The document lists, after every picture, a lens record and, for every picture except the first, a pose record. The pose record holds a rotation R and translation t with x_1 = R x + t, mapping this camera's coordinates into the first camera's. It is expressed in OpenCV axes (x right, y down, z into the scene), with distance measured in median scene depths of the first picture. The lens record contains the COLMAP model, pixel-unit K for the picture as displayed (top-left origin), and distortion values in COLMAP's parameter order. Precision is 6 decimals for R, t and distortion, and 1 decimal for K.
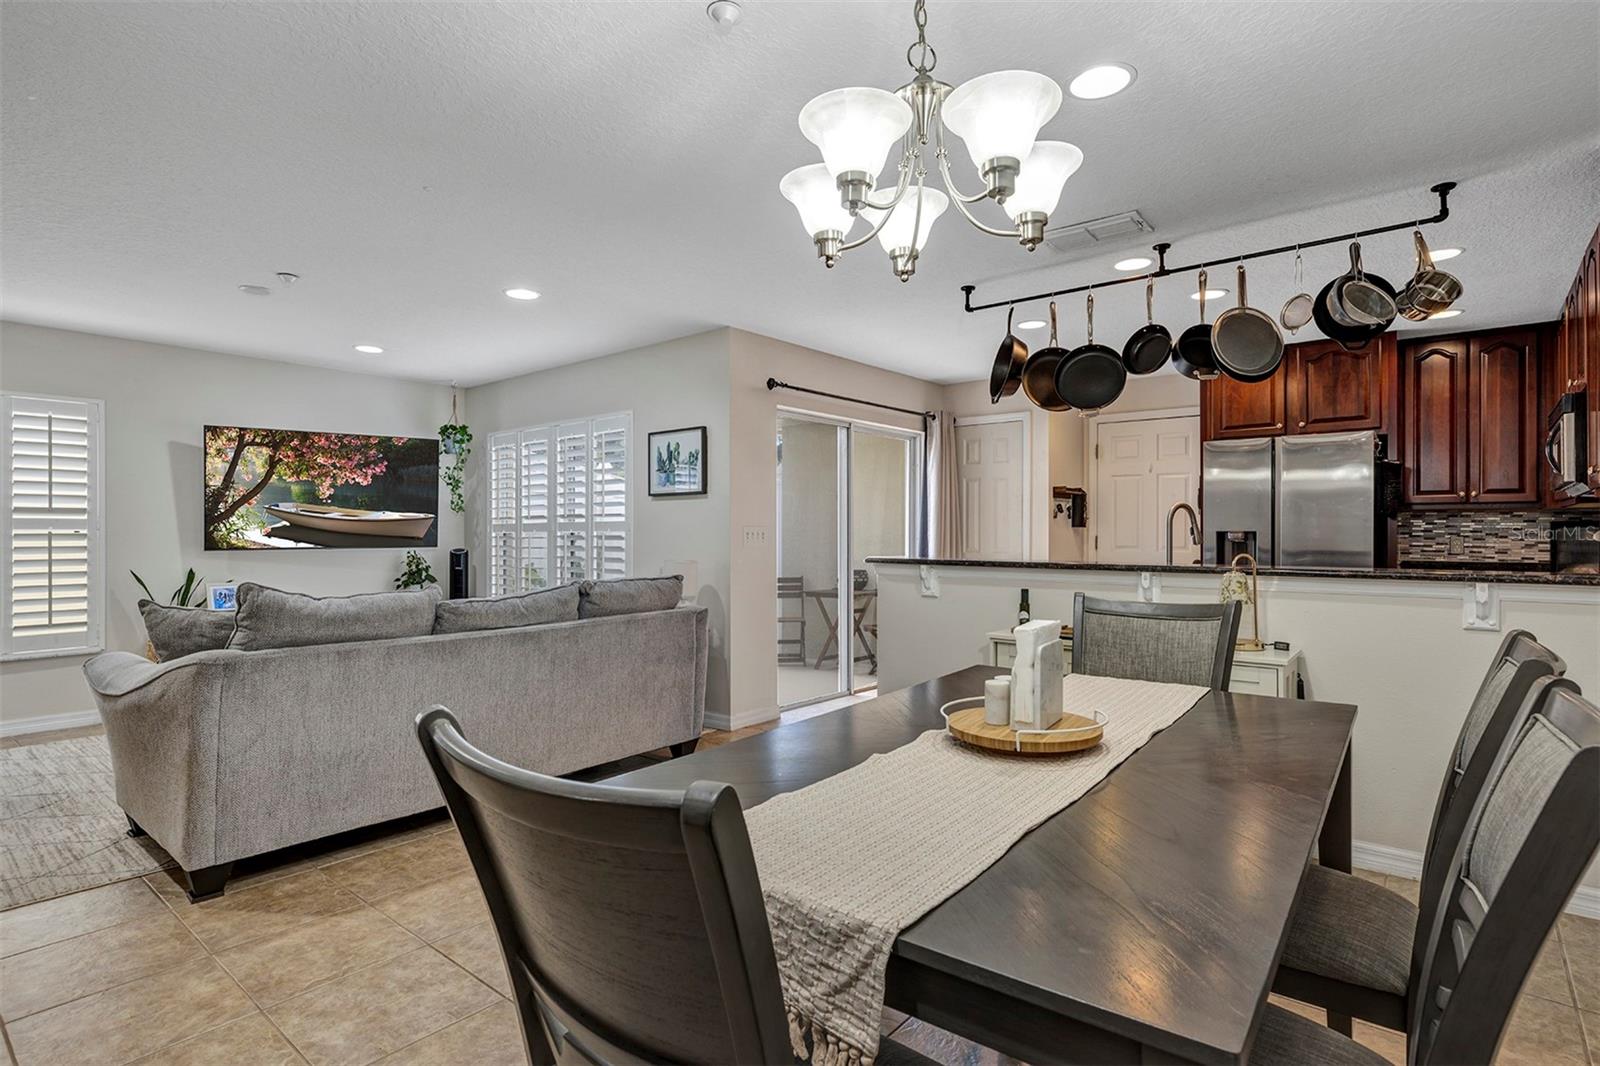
lens RADIAL K [[899.7, 0, 790.2], [0, 899.7, 533.4], [0, 0, 1]] dist [-0.004689, -0.000680]
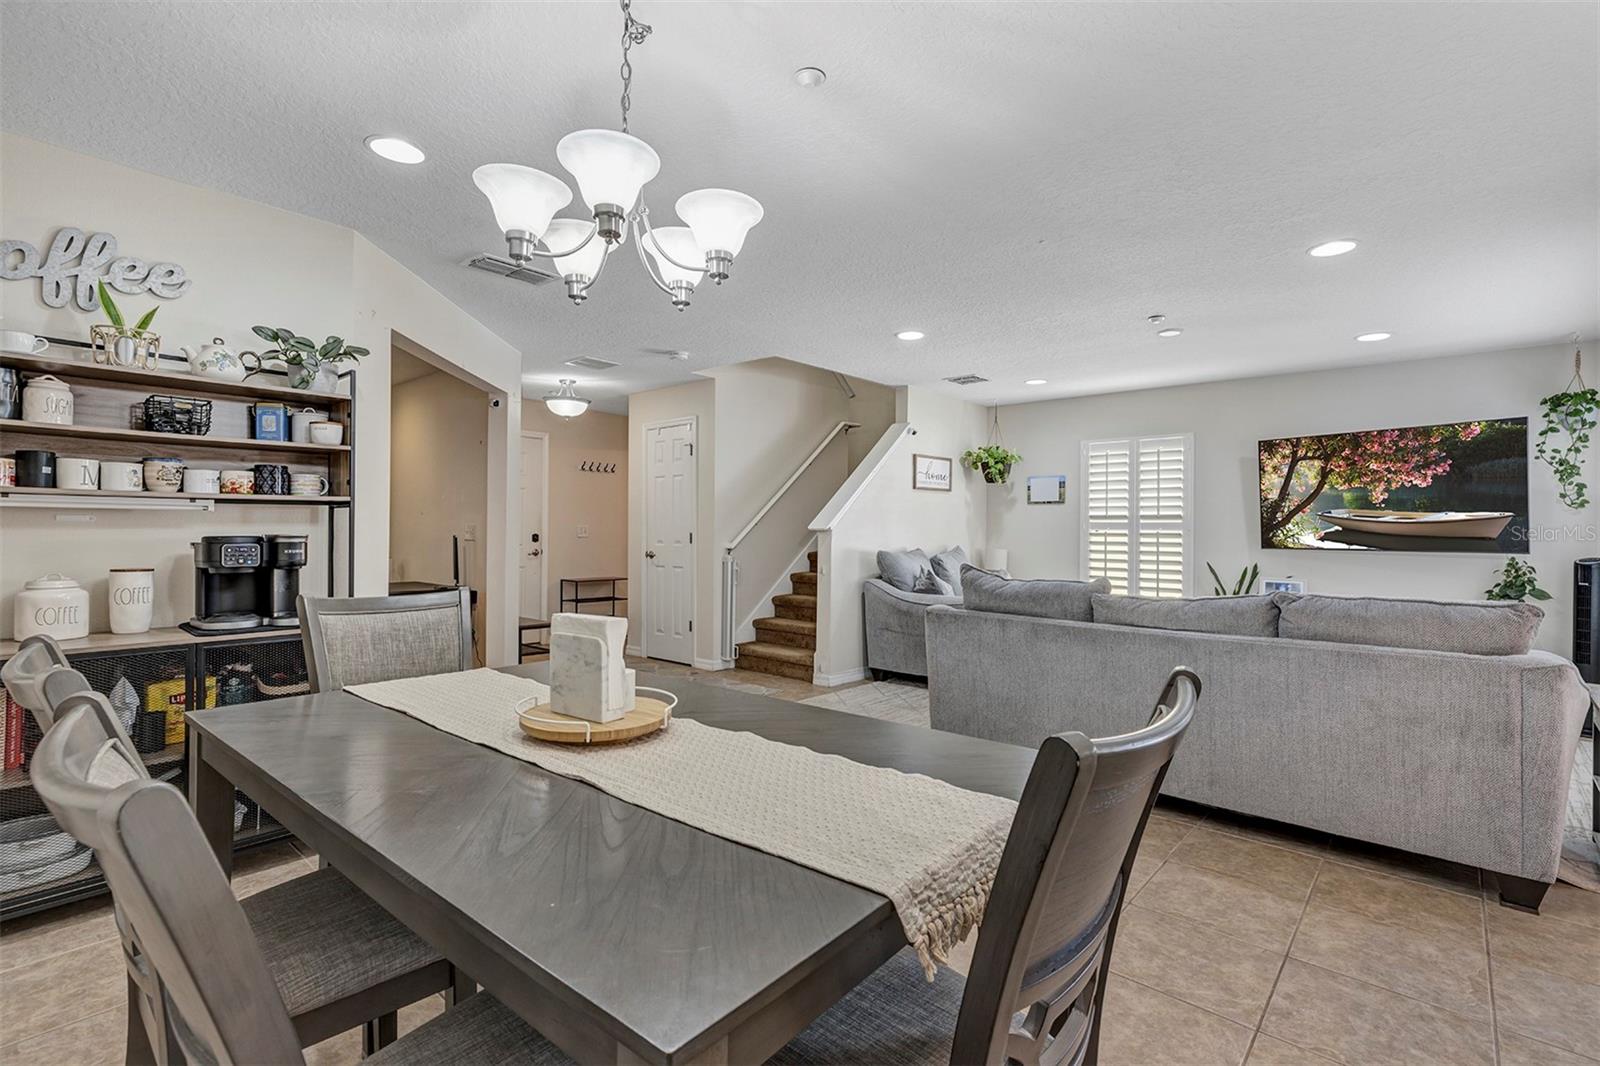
lens RADIAL K [[744.6, 0, 798.4], [0, 744.6, 526.3], [0, 0, 1]] dist [0.013048, 0.000314]
pose [[0.047776, -0.019535, -0.998667, 0.306395], [-0.000394, 0.999808, -0.019576, 0.003860], [0.998858, 0.001328, 0.047759, 0.319864]]
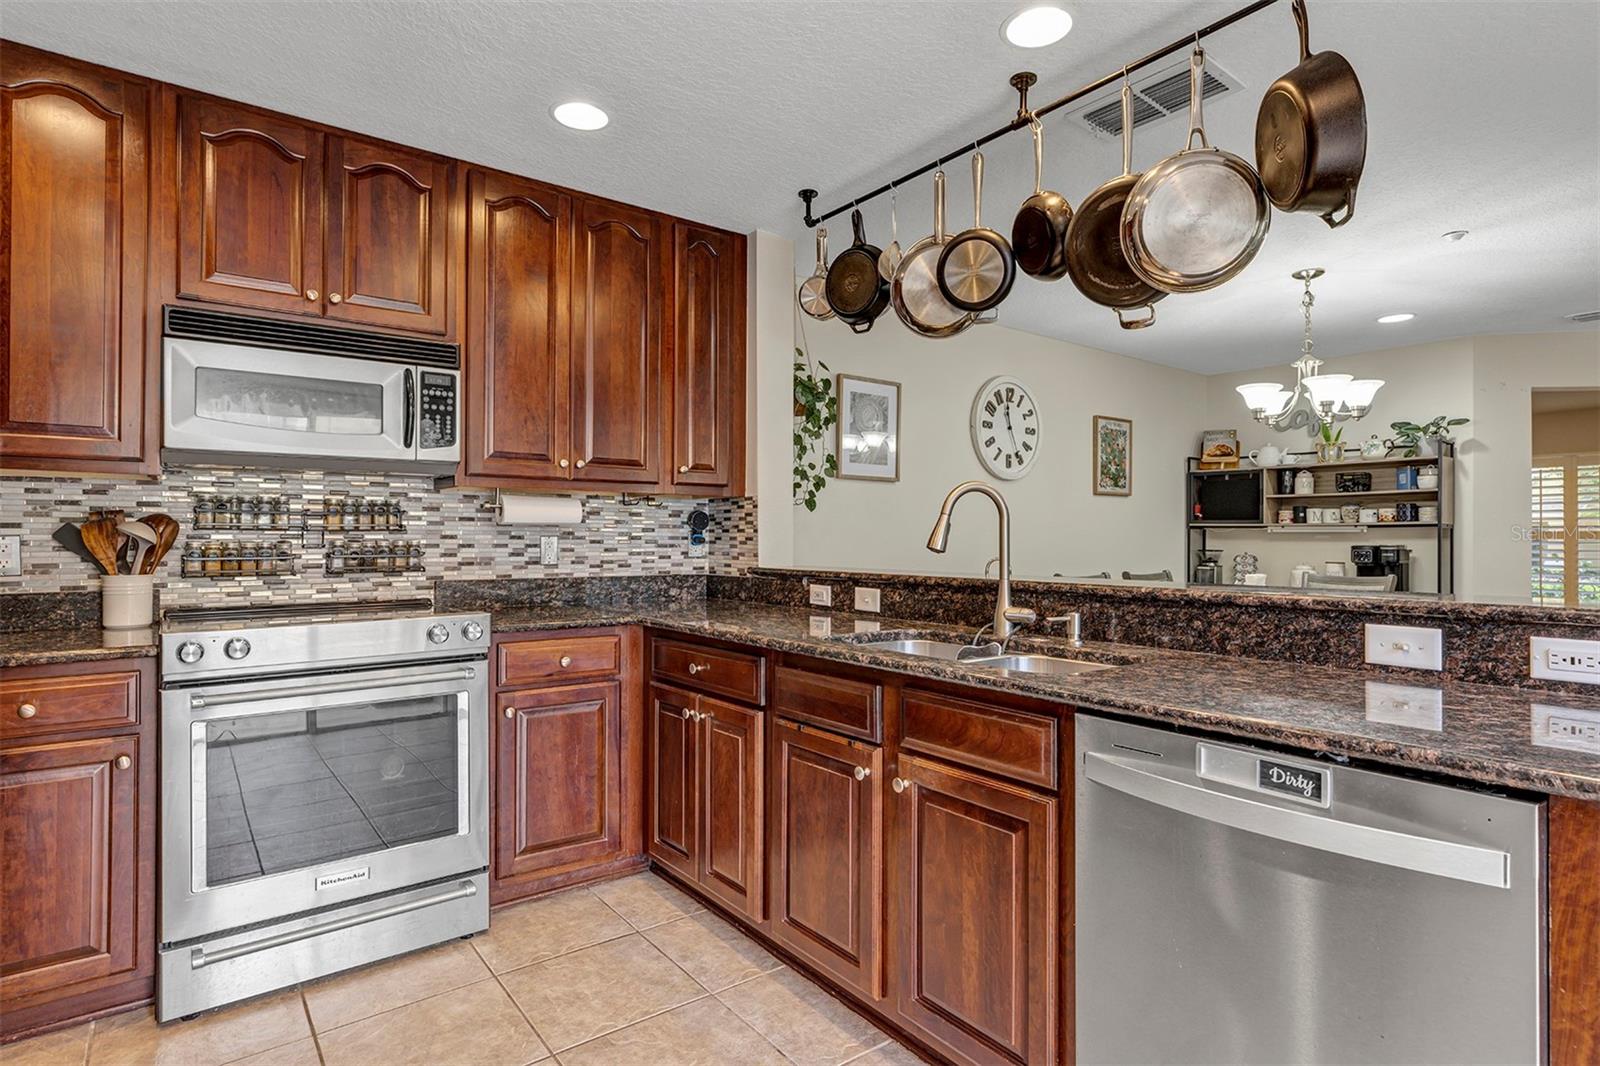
lens RADIAL K [[854.5, 0, 808.4], [0, 854.5, 532.3], [0, 0, 1]] dist [0.027326, 0.003110]
pose [[-0.990827, -0.014179, 0.134394, 0.316134], [-0.015876, 0.999807, -0.011562, 0.006154], [-0.134204, -0.013590, -0.990861, 0.920927]]
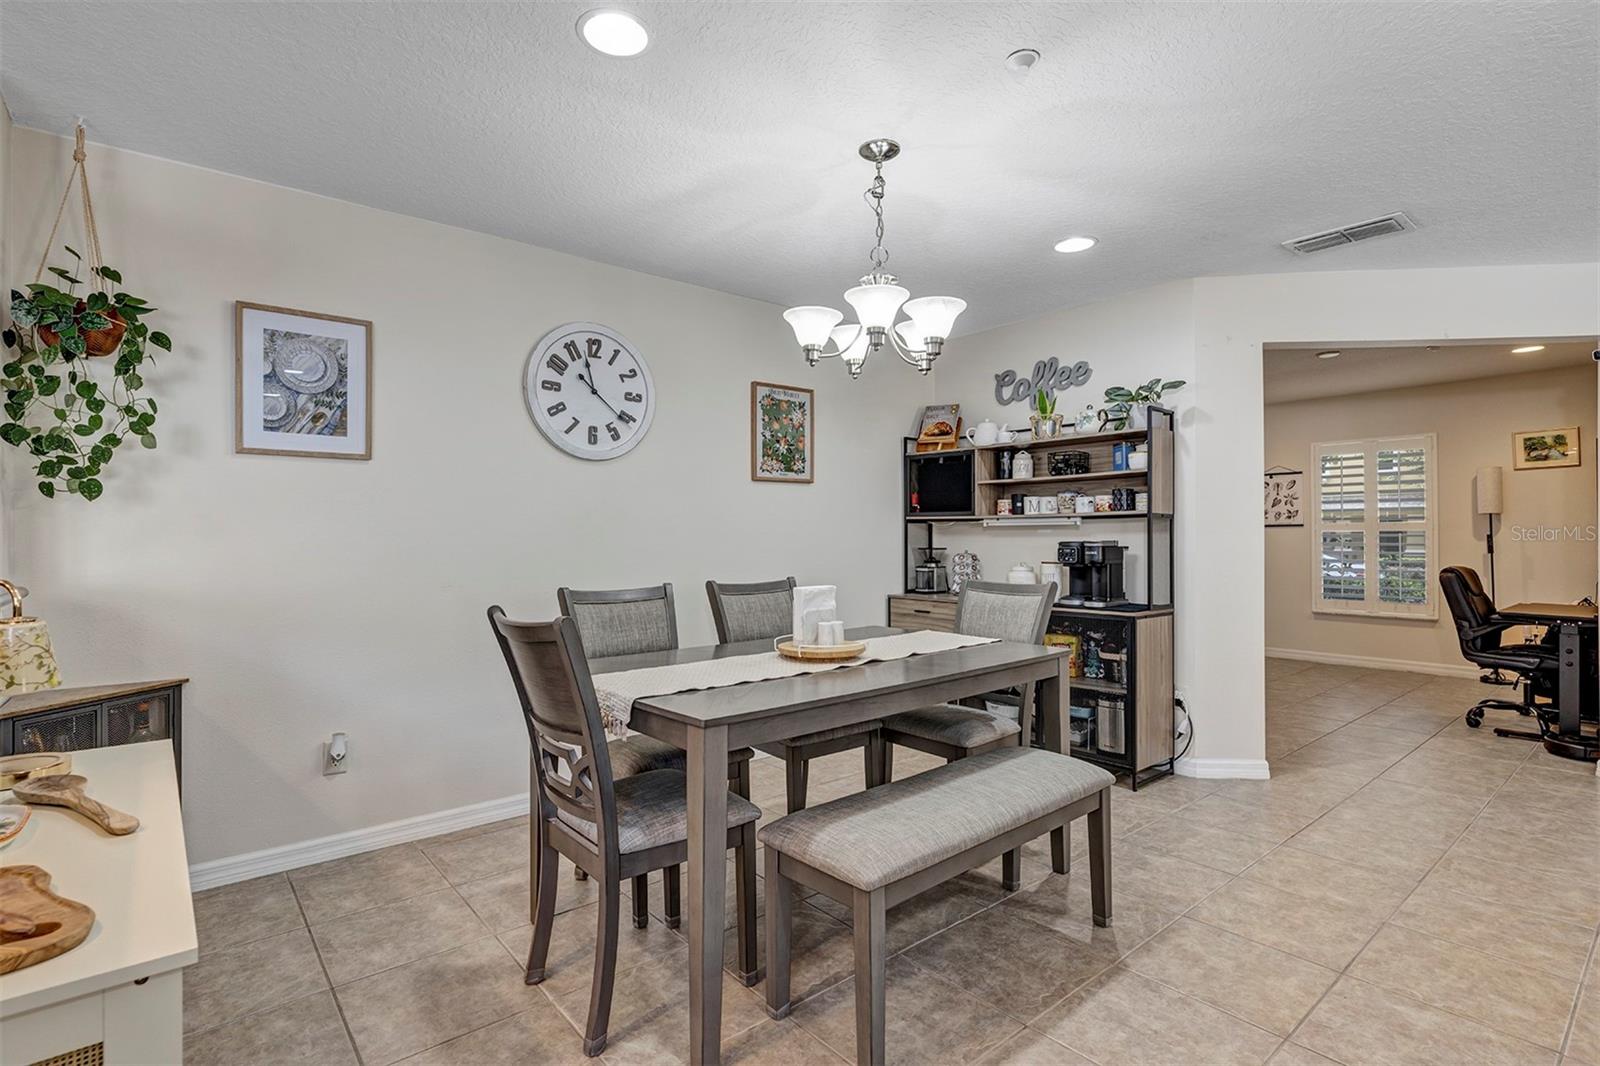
lens RADIAL K [[774.6, 0, 794.3], [0, 774.6, 528.2], [0, 0, 1]] dist [-0.011352, 0.000507]
pose [[-0.994048, -0.003873, 0.108876, 0.053513], [-0.005496, 0.999878, -0.014615, 0.000704], [-0.108806, -0.015127, -0.993948, 0.648071]]
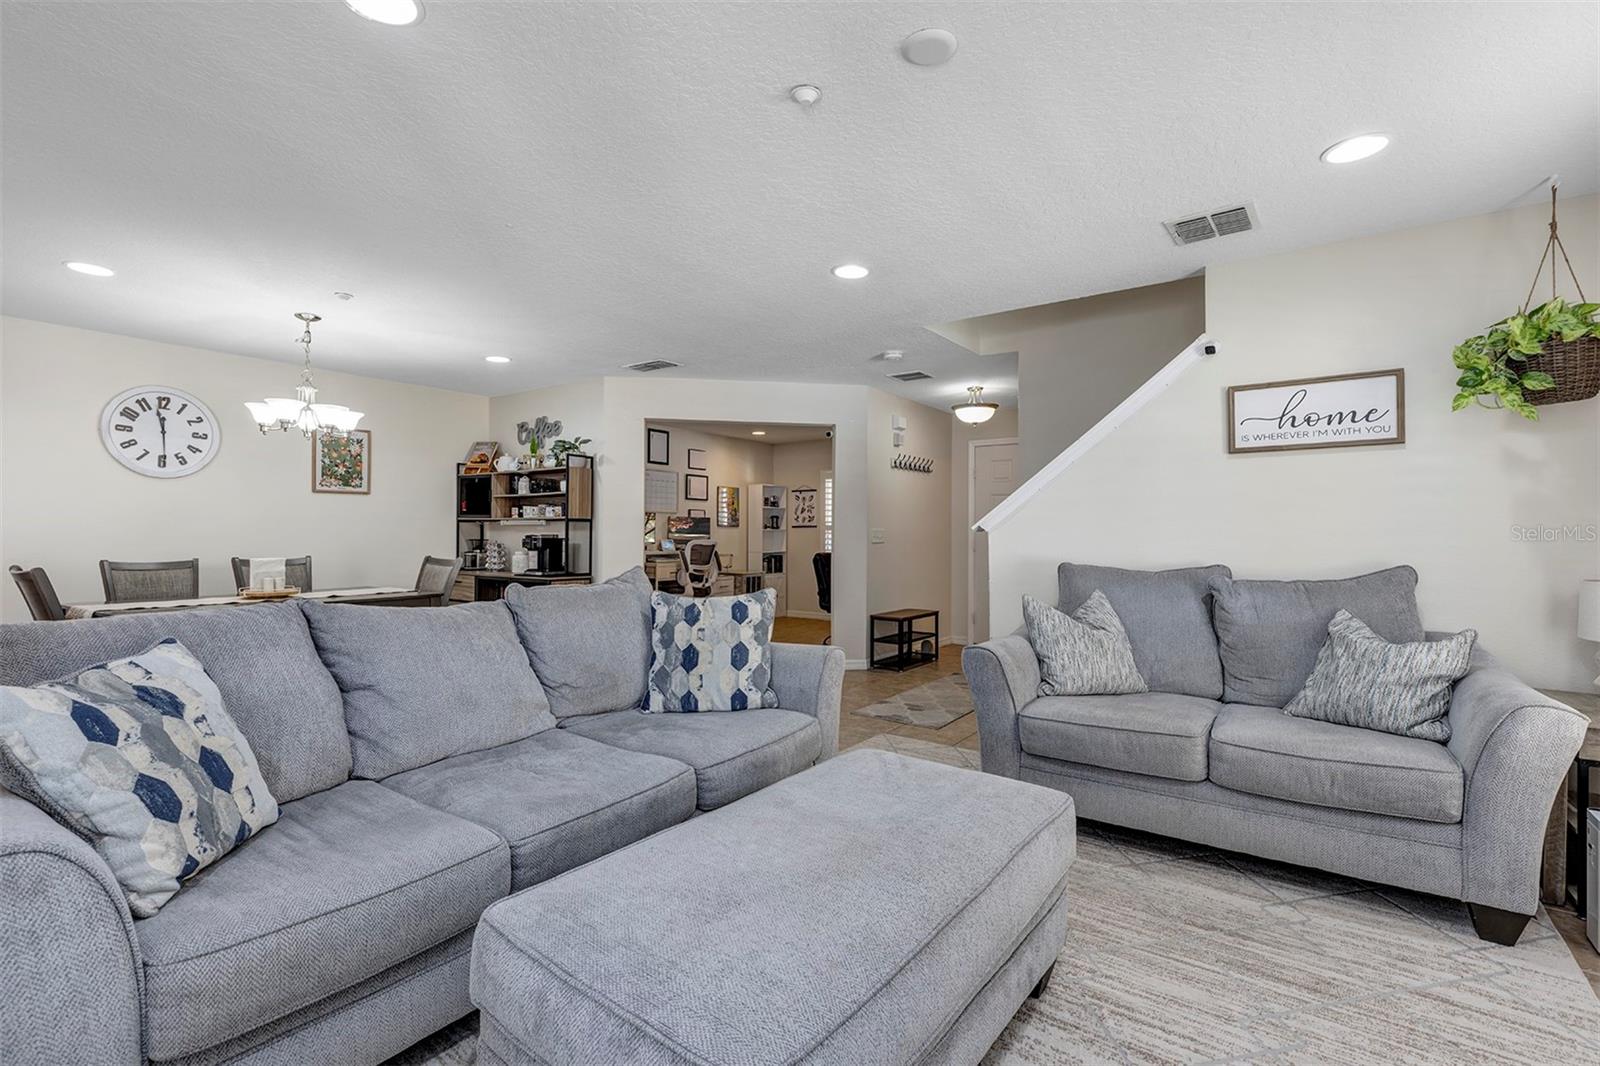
lens RADIAL K [[744.6, 0, 795.6], [0, 744.6, 531.5], [0, 0, 1]] dist [0.013048, 0.000314]
pose [[-0.989250, -0.013962, -0.145565, -0.272599], [-0.012985, 0.999886, -0.007666, -0.000667], [0.145656, -0.005693, -0.989319, 0.982944]]
